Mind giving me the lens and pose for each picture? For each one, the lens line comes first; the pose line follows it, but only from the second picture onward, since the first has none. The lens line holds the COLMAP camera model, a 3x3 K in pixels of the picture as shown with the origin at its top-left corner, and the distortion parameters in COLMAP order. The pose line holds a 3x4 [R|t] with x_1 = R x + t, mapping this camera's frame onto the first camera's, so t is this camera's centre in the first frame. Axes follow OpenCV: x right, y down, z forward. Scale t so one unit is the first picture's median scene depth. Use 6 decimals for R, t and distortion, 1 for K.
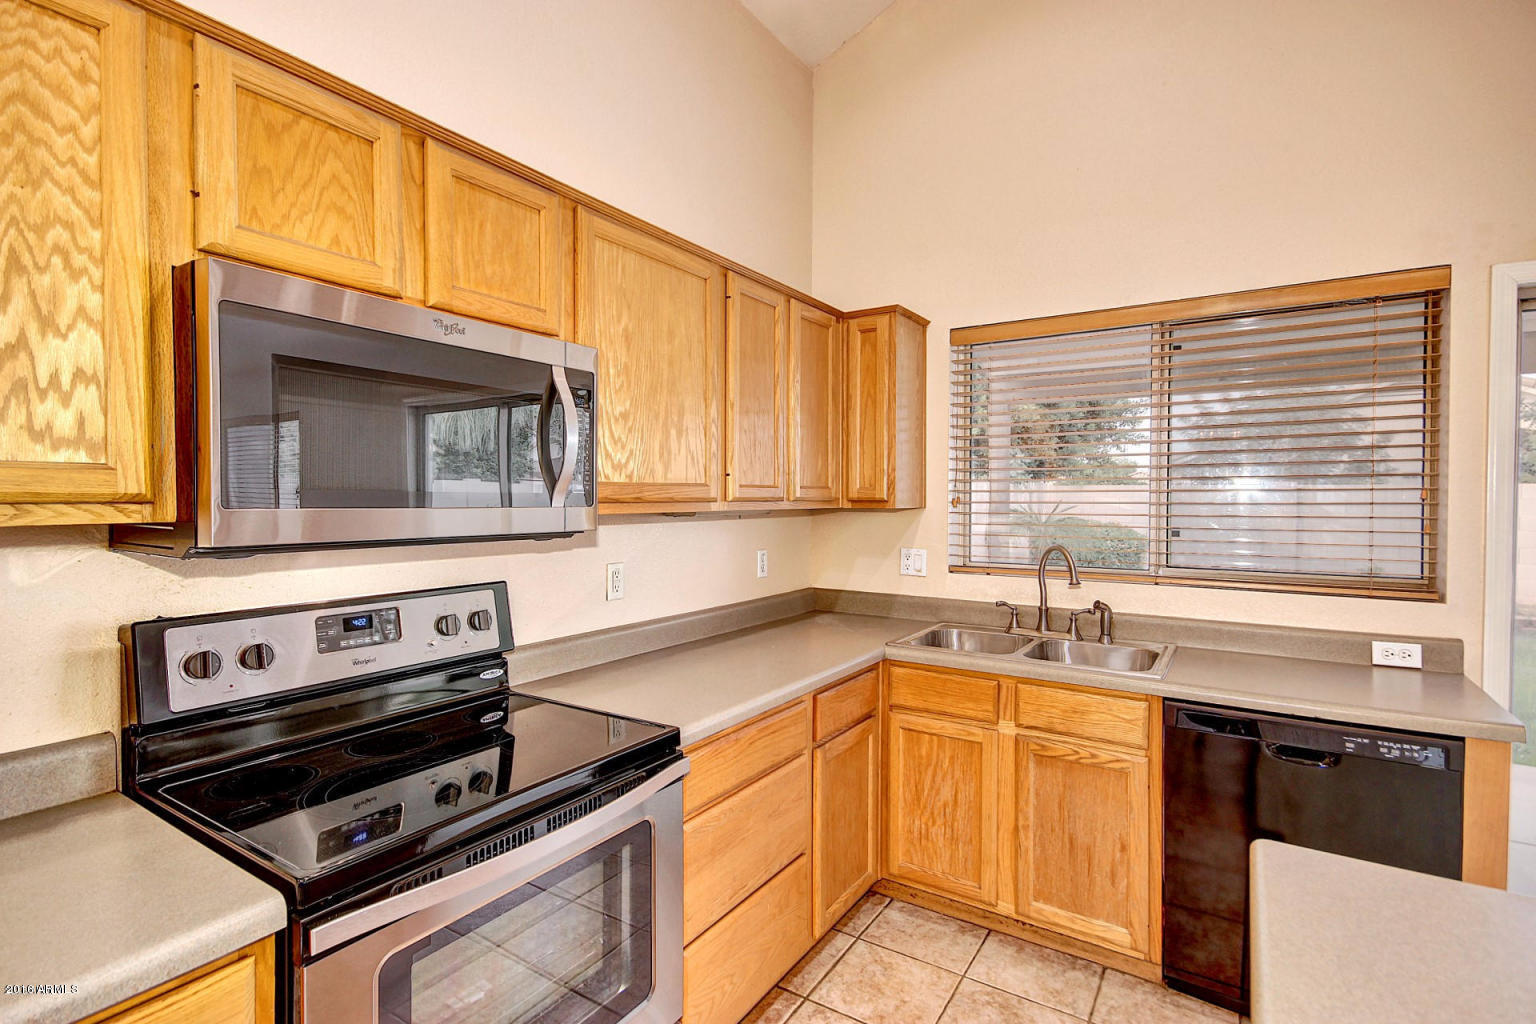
lens RADIAL K [[737.8, 0, 757.9], [0, 737.8, 511.1], [0, 0, 1]] dist [0.001773, -0.001656]
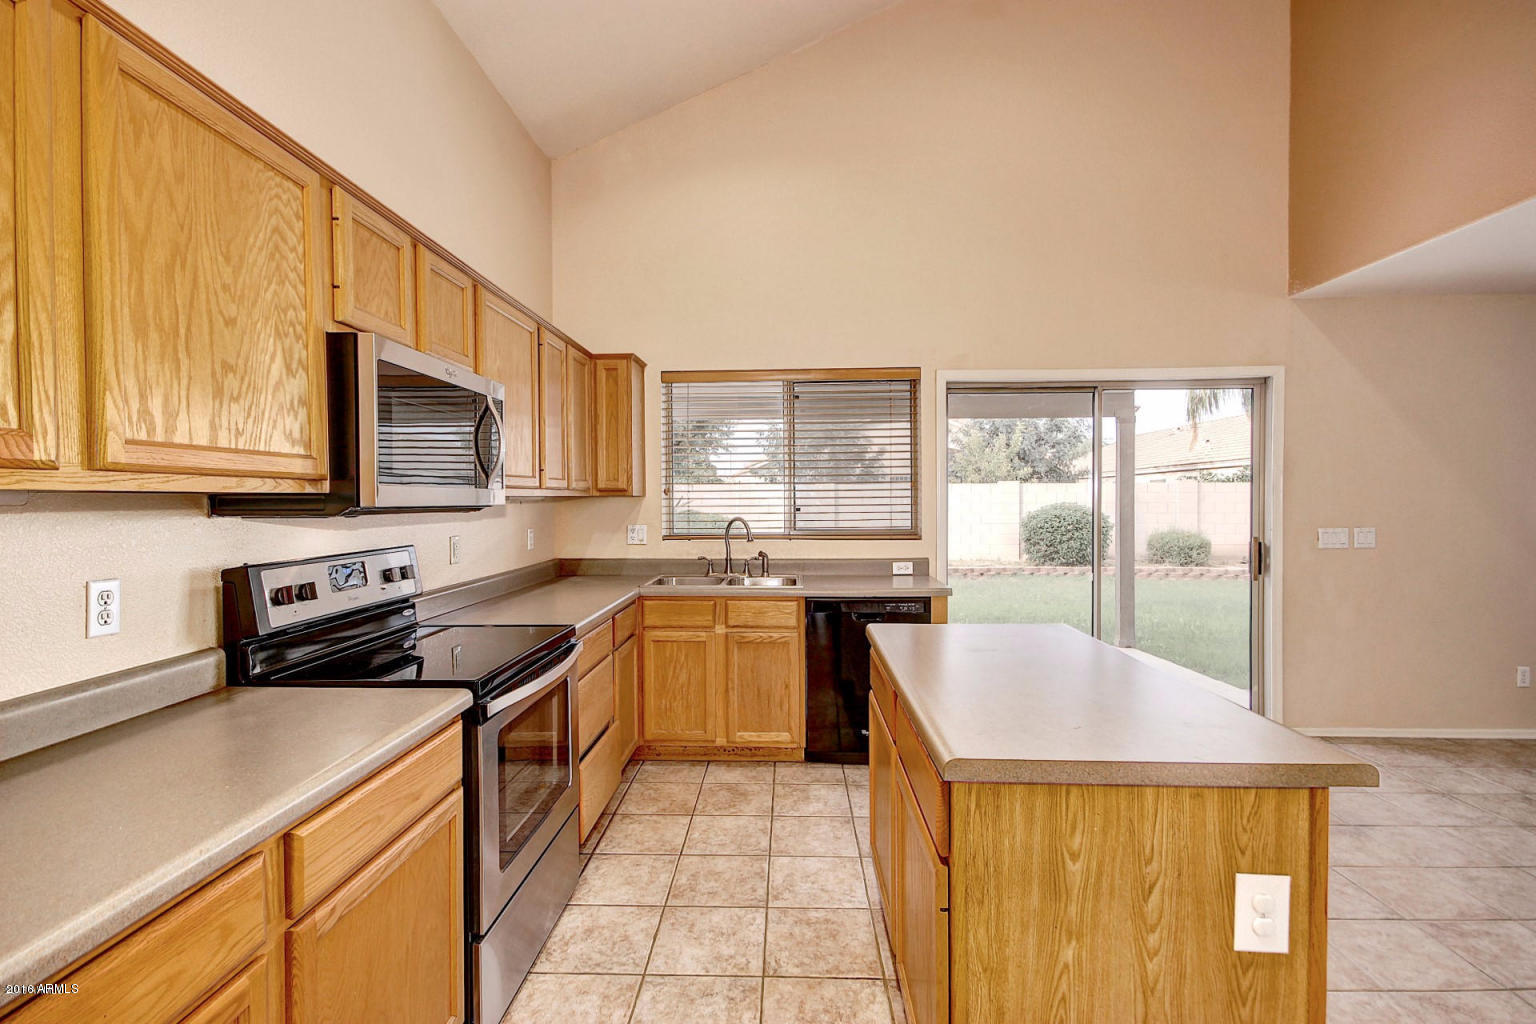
lens RADIAL K [[704.8, 0, 758.3], [0, 704.8, 511.3], [0, 0, 1]] dist [0.000521, -0.000187]
pose [[0.860617, -0.016685, 0.508979, -0.388056], [0.016330, 0.999853, 0.005164, 0.030558], [-0.508991, 0.003867, 0.860763, -0.386623]]
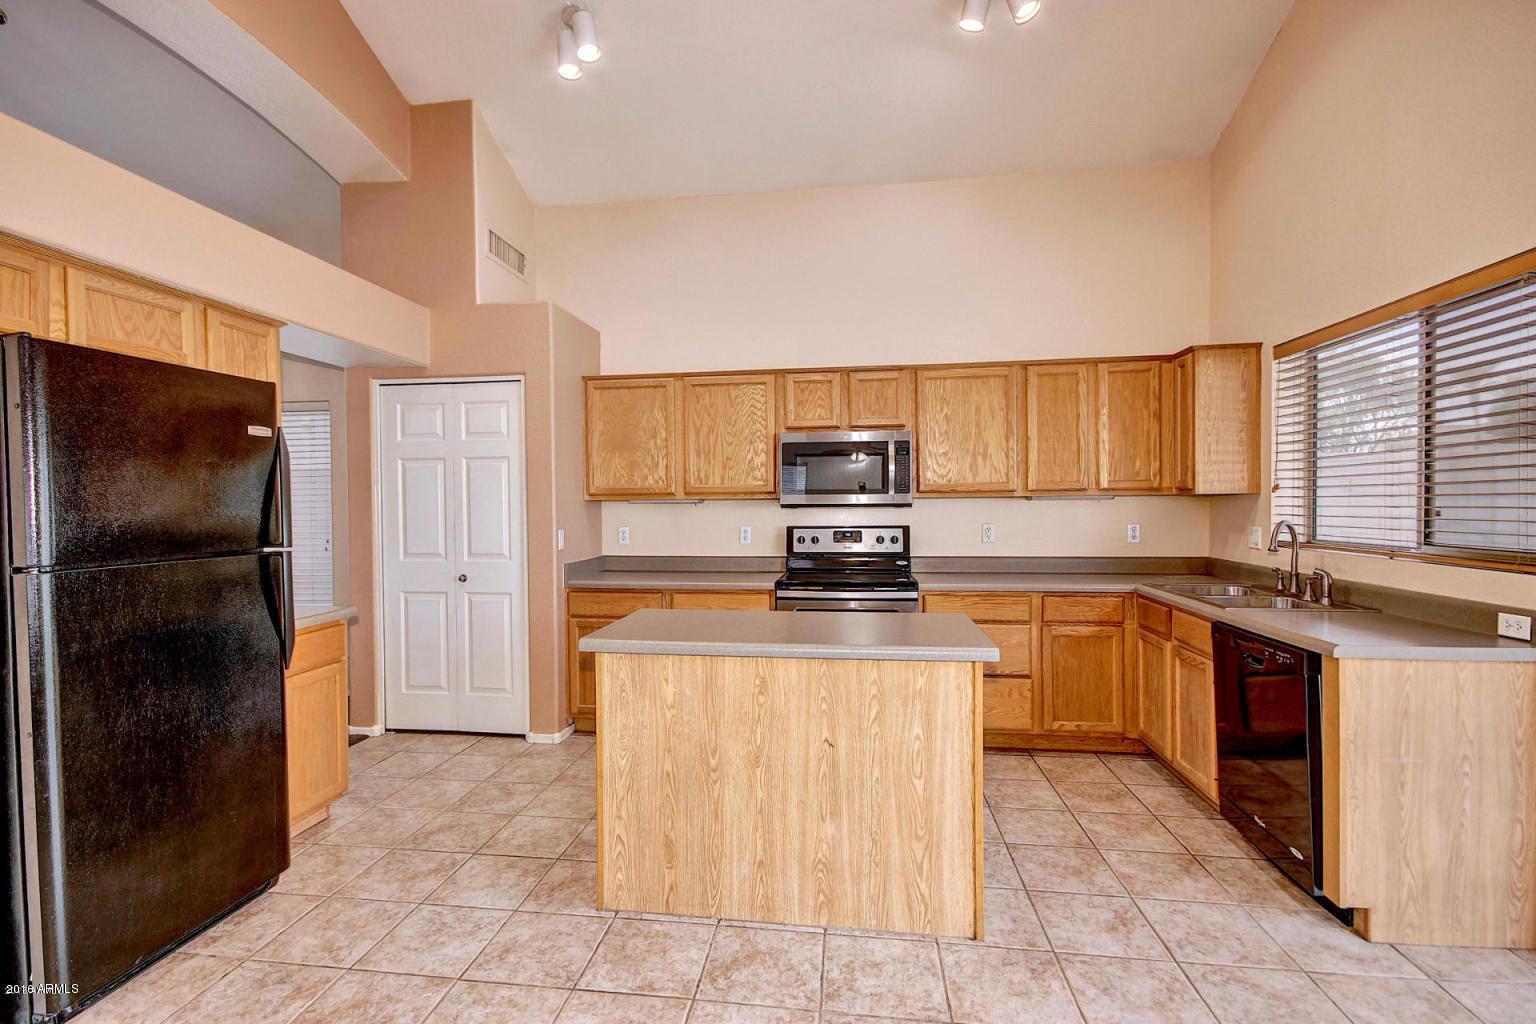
lens RADIAL K [[704.8, 0, 758.3], [0, 704.8, 511.3], [0, 0, 1]] dist [0.000521, -0.000187]
pose [[0.432648, 0.004395, -0.901552, 1.303653], [-0.006306, 0.999978, 0.001849, 0.039568], [0.901541, 0.004886, 0.432667, -0.379015]]
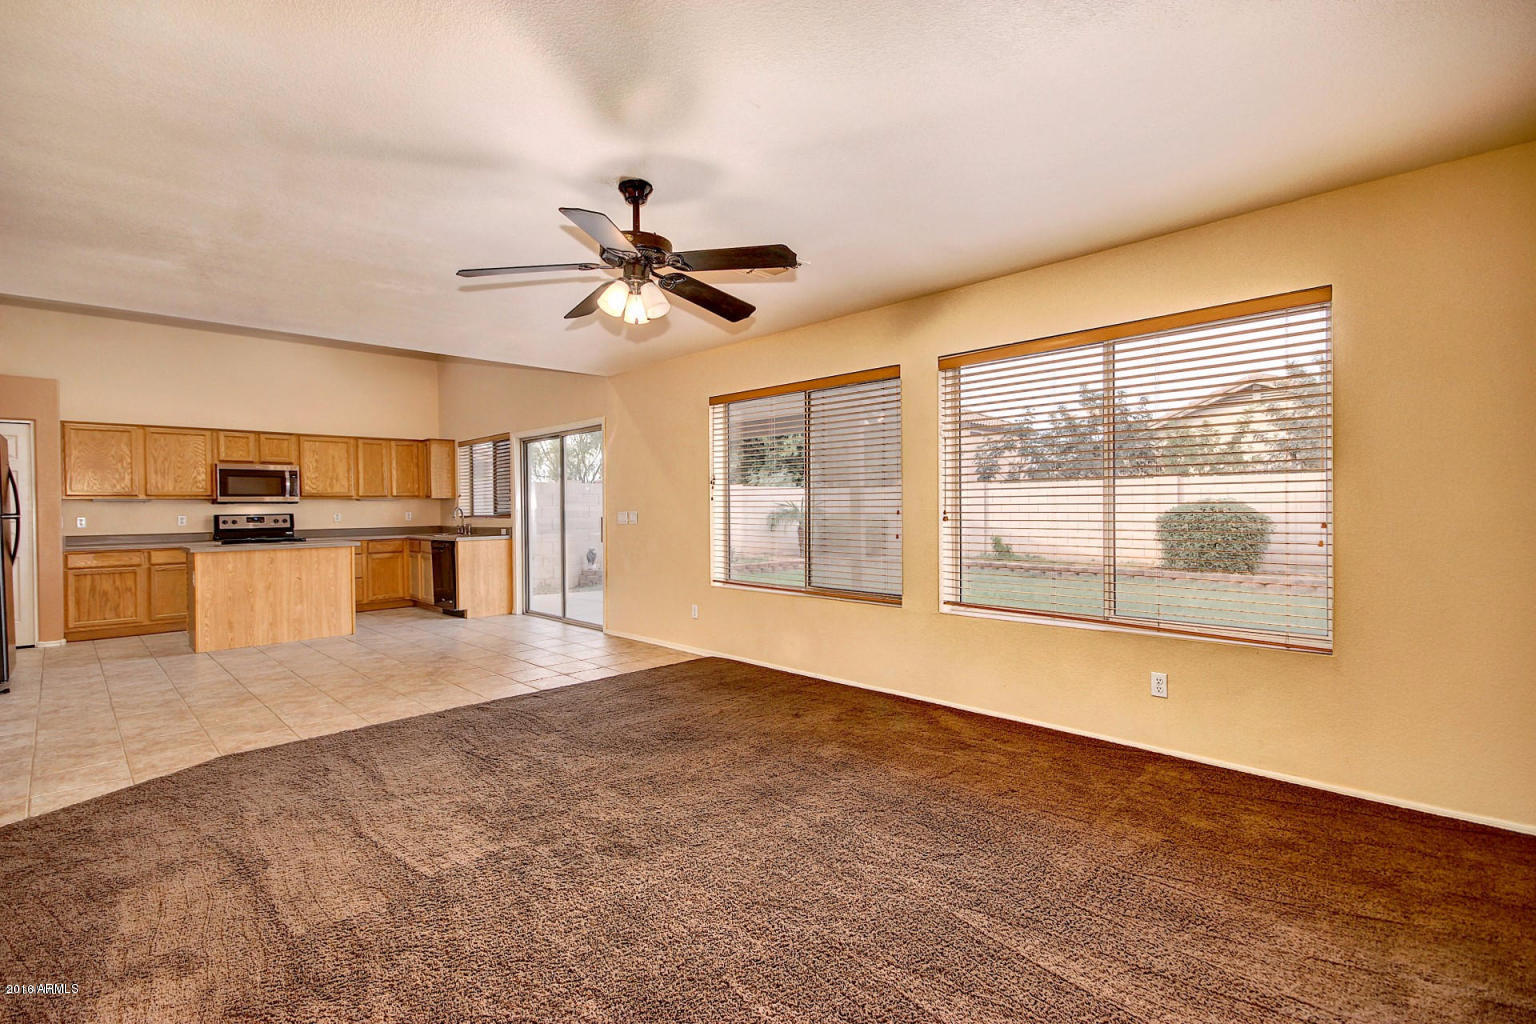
lens RADIAL K [[704.8, 0, 758.3], [0, 704.8, 511.3], [0, 0, 1]] dist [0.000521, -0.000187]
pose [[0.979318, -0.016008, -0.201692, 2.963172], [0.013792, 0.999828, -0.012391, 0.150978], [0.201856, 0.009353, 0.979371, -2.394566]]
